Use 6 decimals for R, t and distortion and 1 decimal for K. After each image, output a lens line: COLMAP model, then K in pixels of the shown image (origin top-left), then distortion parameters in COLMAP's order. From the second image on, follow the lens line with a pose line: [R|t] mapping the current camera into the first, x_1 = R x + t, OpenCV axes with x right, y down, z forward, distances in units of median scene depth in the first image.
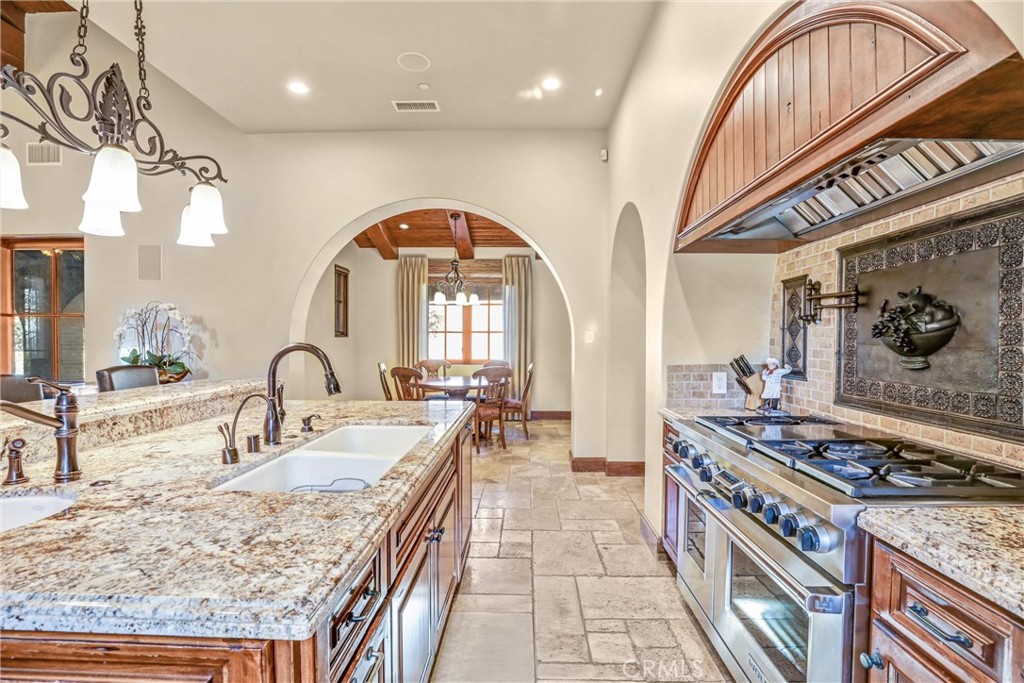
lens RADIAL K [[473.7, 0, 512.4], [0, 473.7, 346.6], [0, 0, 1]] dist [-0.032379, 0.002869]
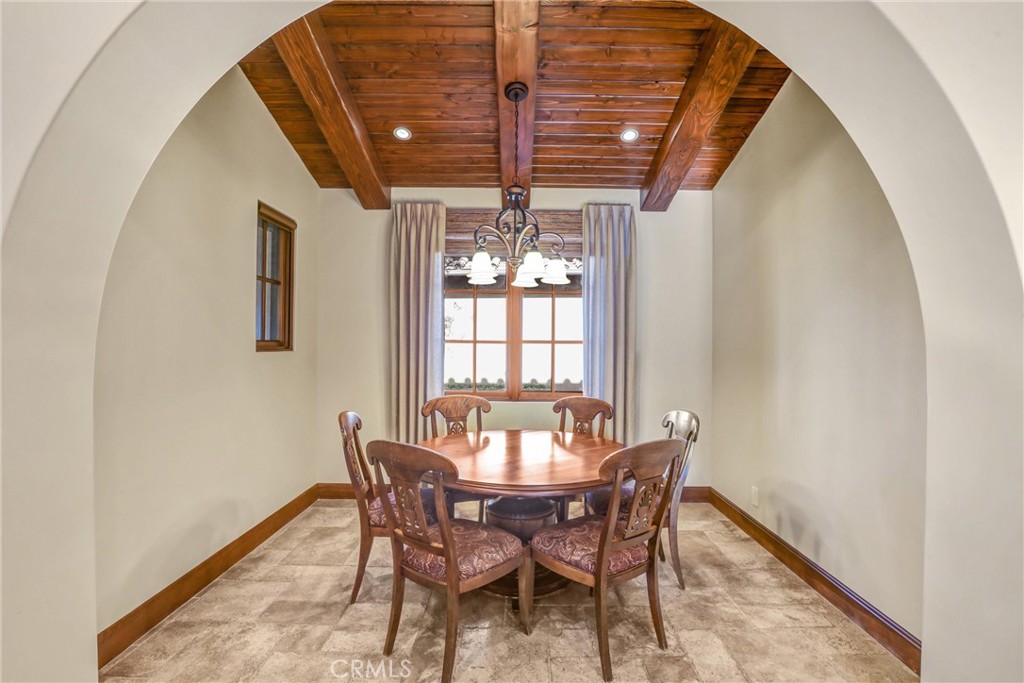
lens RADIAL K [[473.7, 0, 519.3], [0, 473.7, 345.4], [0, 0, 1]] dist [-0.032379, 0.002869]
pose [[0.999840, 0.002681, 0.017694, -0.323716], [-0.002194, 0.999619, -0.027504, -0.038348], [-0.017761, 0.027461, 0.999465, 1.444638]]
